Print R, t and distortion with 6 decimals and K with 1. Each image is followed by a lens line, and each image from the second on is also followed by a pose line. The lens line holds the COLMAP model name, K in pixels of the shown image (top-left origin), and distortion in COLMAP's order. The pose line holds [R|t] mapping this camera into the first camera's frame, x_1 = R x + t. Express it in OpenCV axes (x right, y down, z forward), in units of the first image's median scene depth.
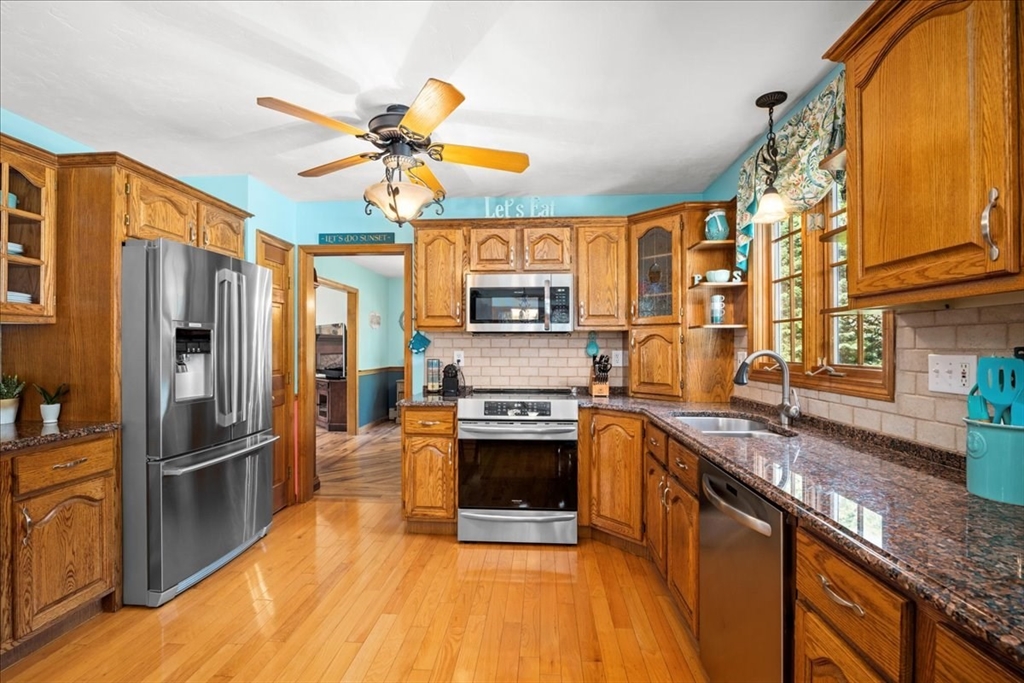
lens RADIAL K [[458.3, 0, 519.7], [0, 458.3, 348.0], [0, 0, 1]] dist [-0.003726, -0.000218]
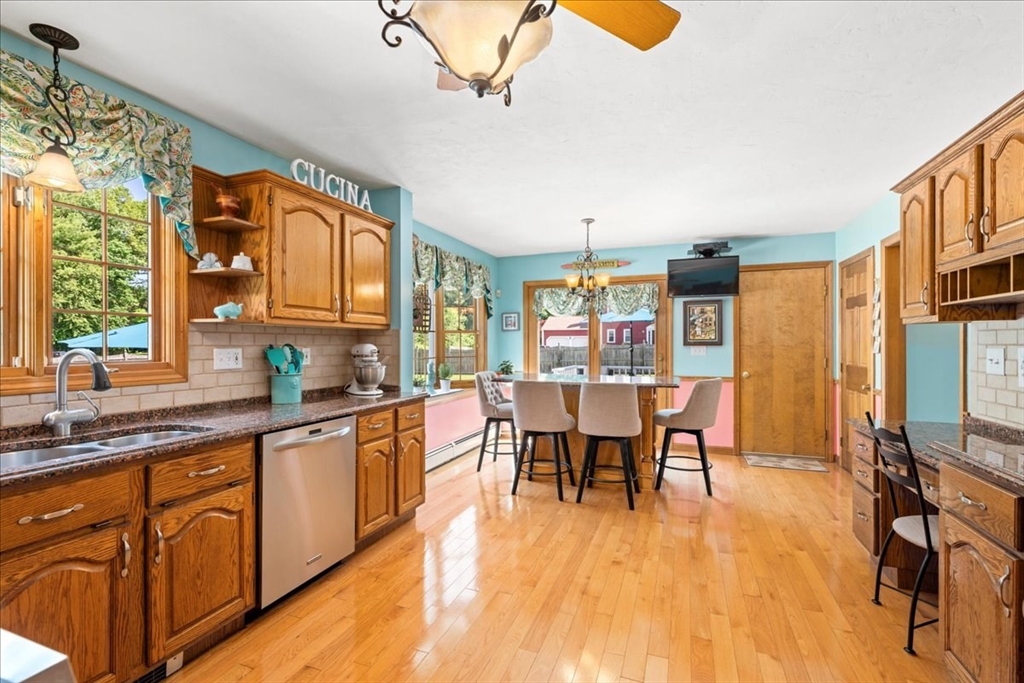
lens RADIAL K [[455.8, 0, 512.2], [0, 455.8, 349.8], [0, 0, 1]] dist [0.023954, 0.000421]
pose [[-0.951677, -0.003022, 0.307085, -0.338474], [0.000601, 0.999931, 0.011701, -0.000307], [-0.307100, 0.011321, -0.951610, 1.122354]]
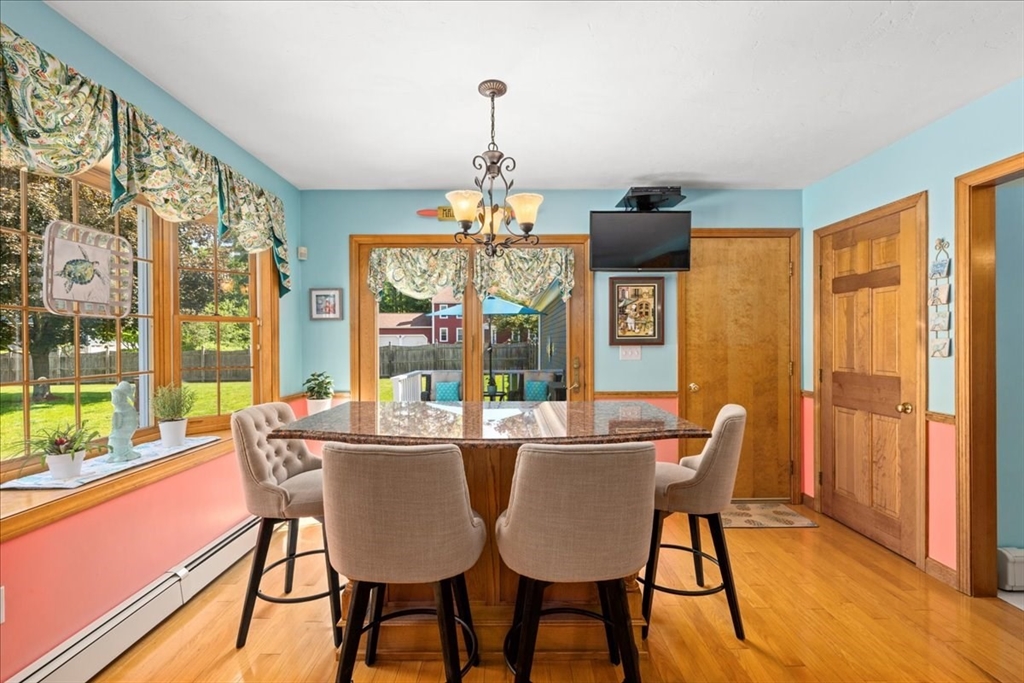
lens RADIAL K [[450.1, 0, 511.3], [0, 450.1, 346.6], [0, 0, 1]] dist [-0.001369, 0.000121]
pose [[-0.998126, 0.002773, -0.061123, -0.092989], [0.002325, 0.999970, 0.007397, -0.001195], [0.061142, 0.007241, -0.998103, 0.316918]]
